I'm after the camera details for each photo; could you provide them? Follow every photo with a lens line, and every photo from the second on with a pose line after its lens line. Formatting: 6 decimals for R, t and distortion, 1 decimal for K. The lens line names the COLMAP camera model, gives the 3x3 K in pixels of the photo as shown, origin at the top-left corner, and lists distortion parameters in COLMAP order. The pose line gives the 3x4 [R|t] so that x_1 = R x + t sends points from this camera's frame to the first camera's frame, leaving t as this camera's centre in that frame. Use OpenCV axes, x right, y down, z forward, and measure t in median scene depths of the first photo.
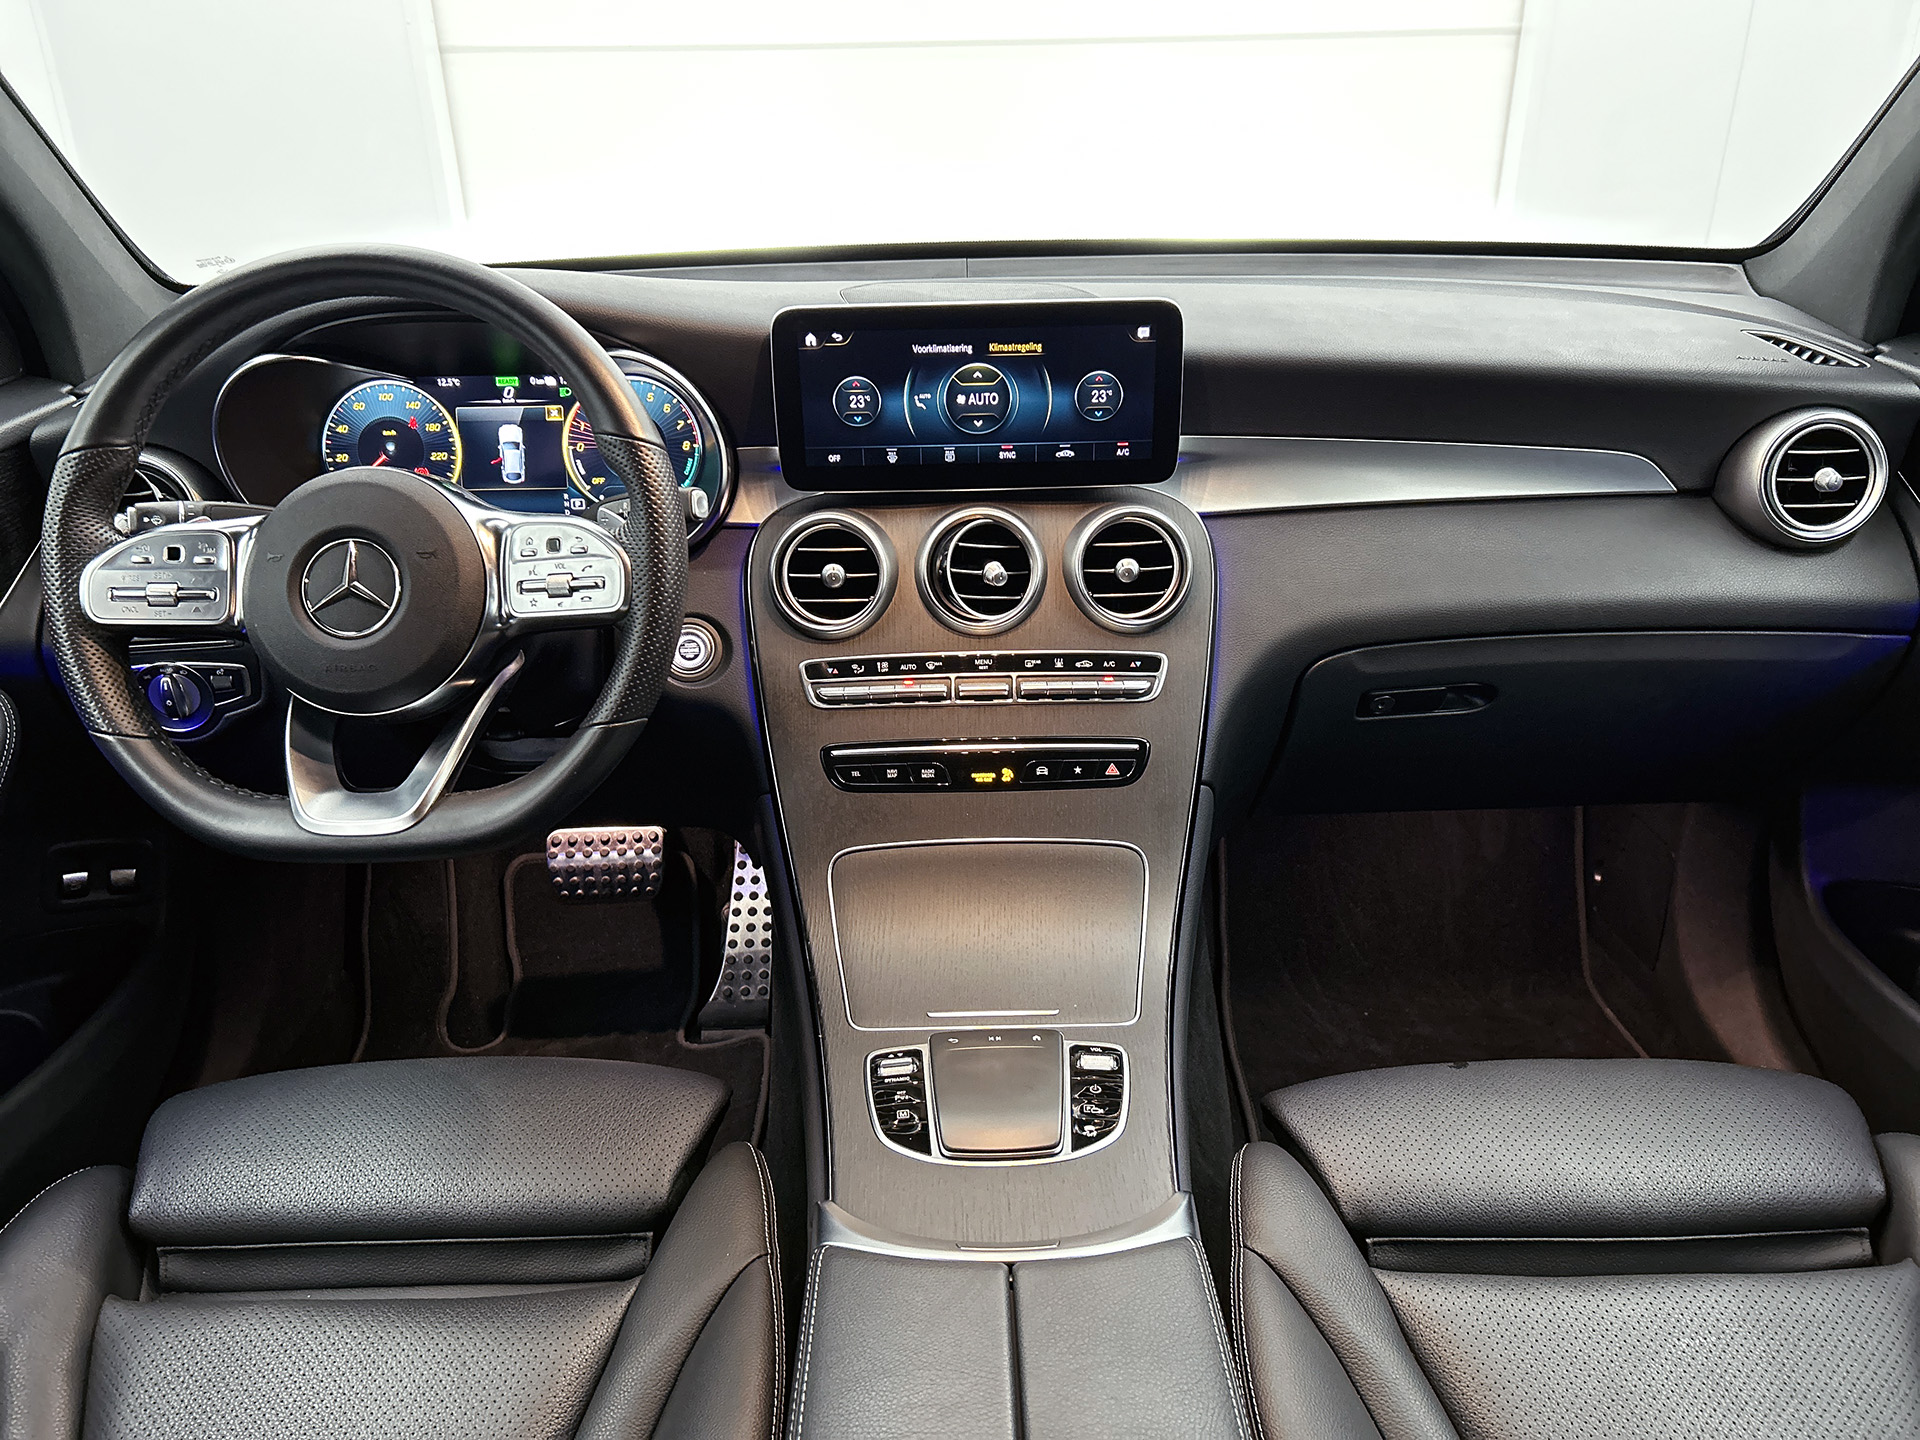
lens RADIAL K [[1494.3, 0, 970.4], [0, 1494.3, 708.5], [0, 0, 1]] dist [0.040001, -0.029477]
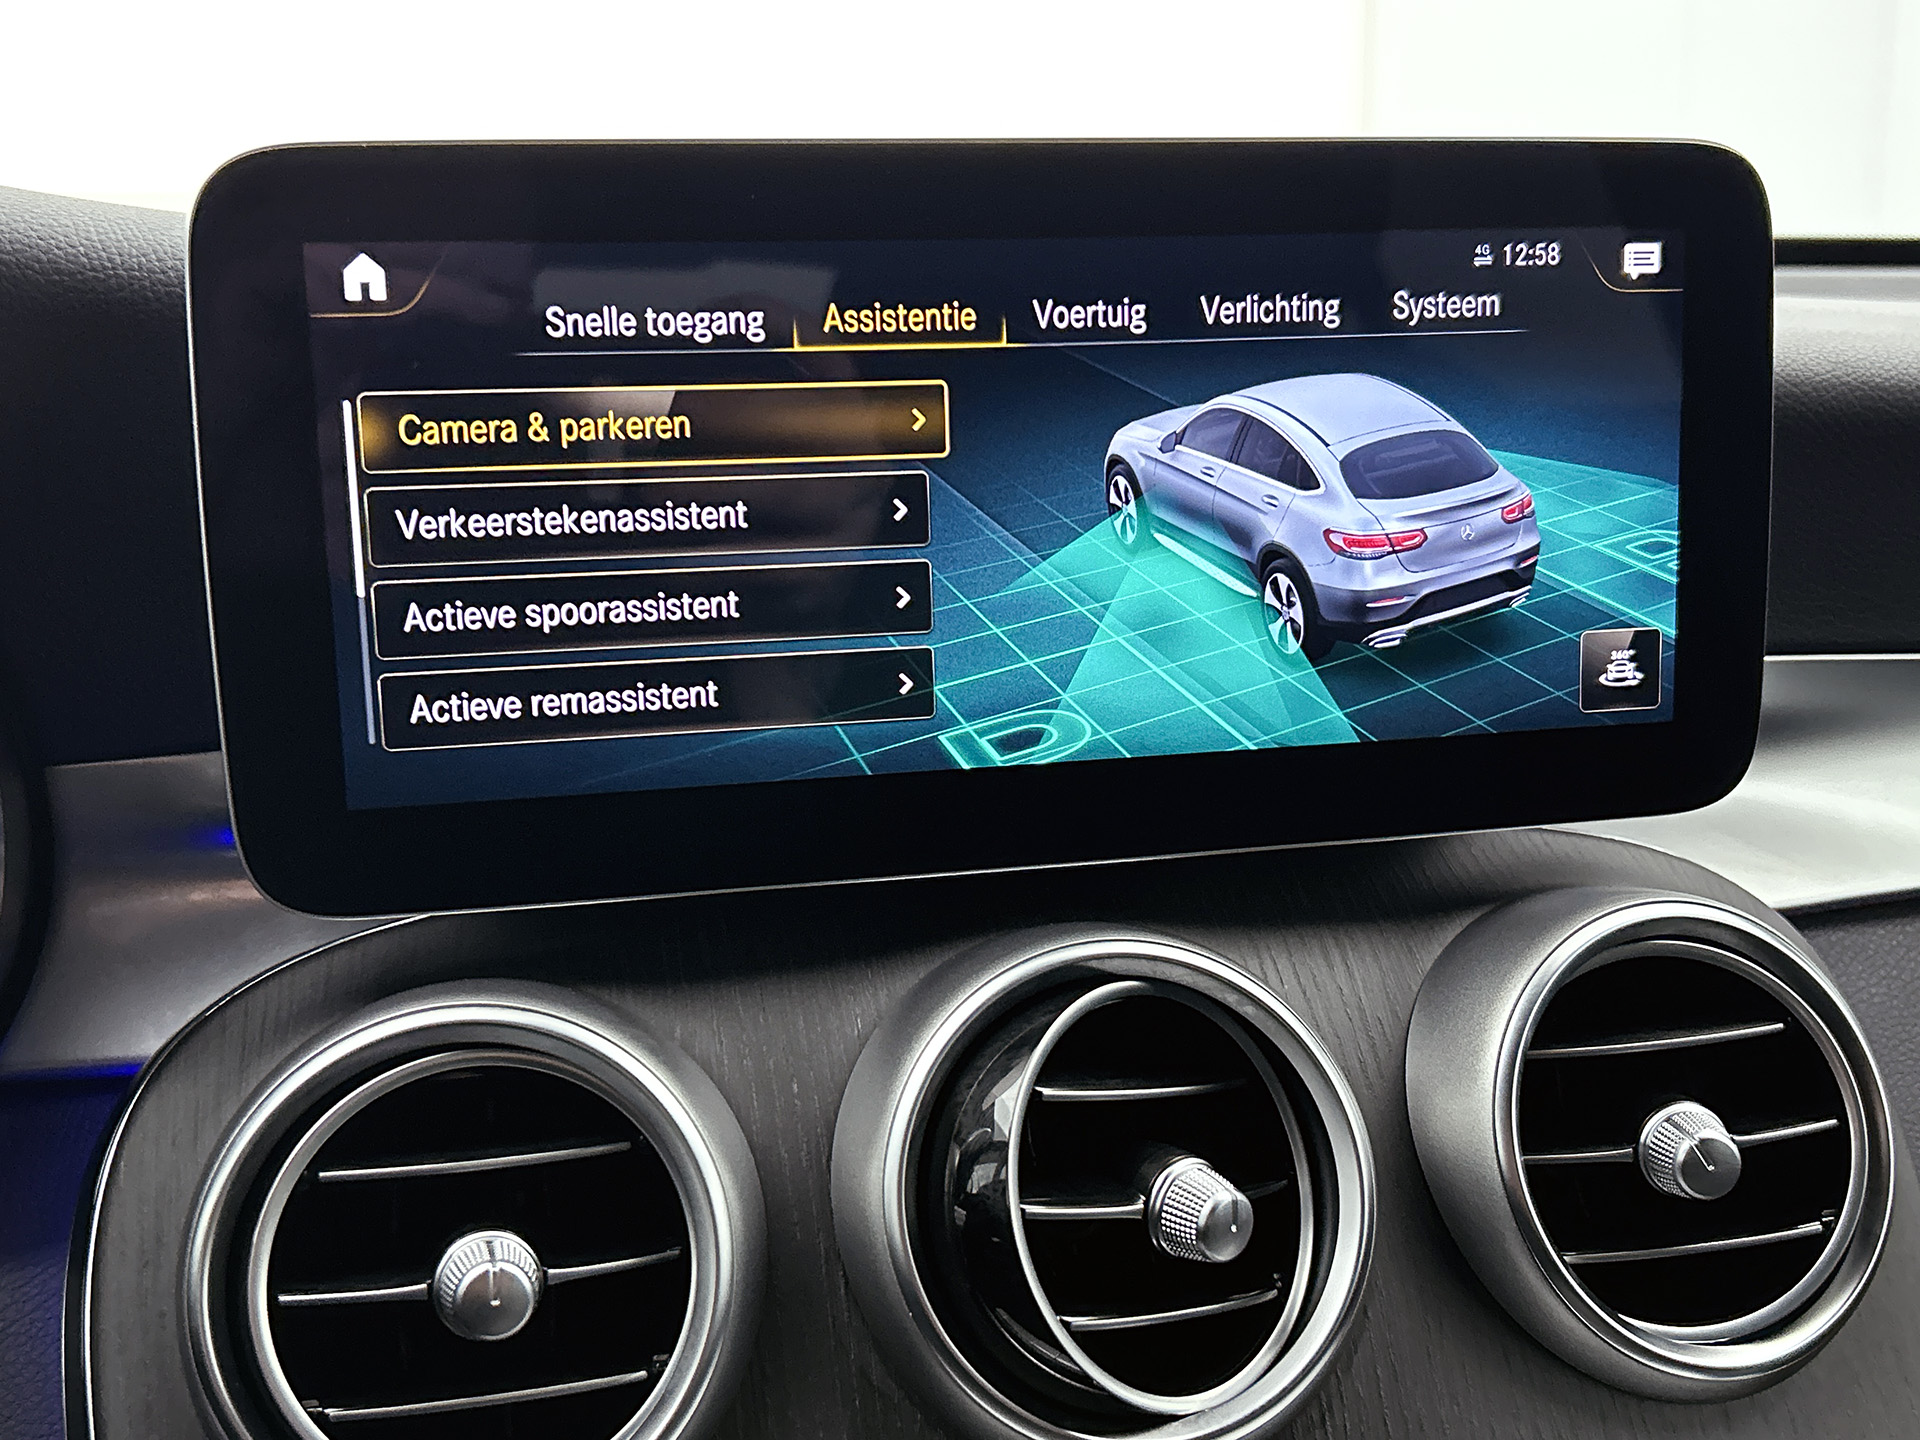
lens RADIAL K [[2100.5, 0, 963.3], [0, 2100.5, 701.6], [0, 0, 1]] dist [-0.008492, 0.000000]
pose [[0.965537, -0.034825, 0.257925, -0.102037], [0.097316, 0.967431, -0.233679, -0.093870], [-0.241387, 0.250726, 0.937480, 0.675967]]
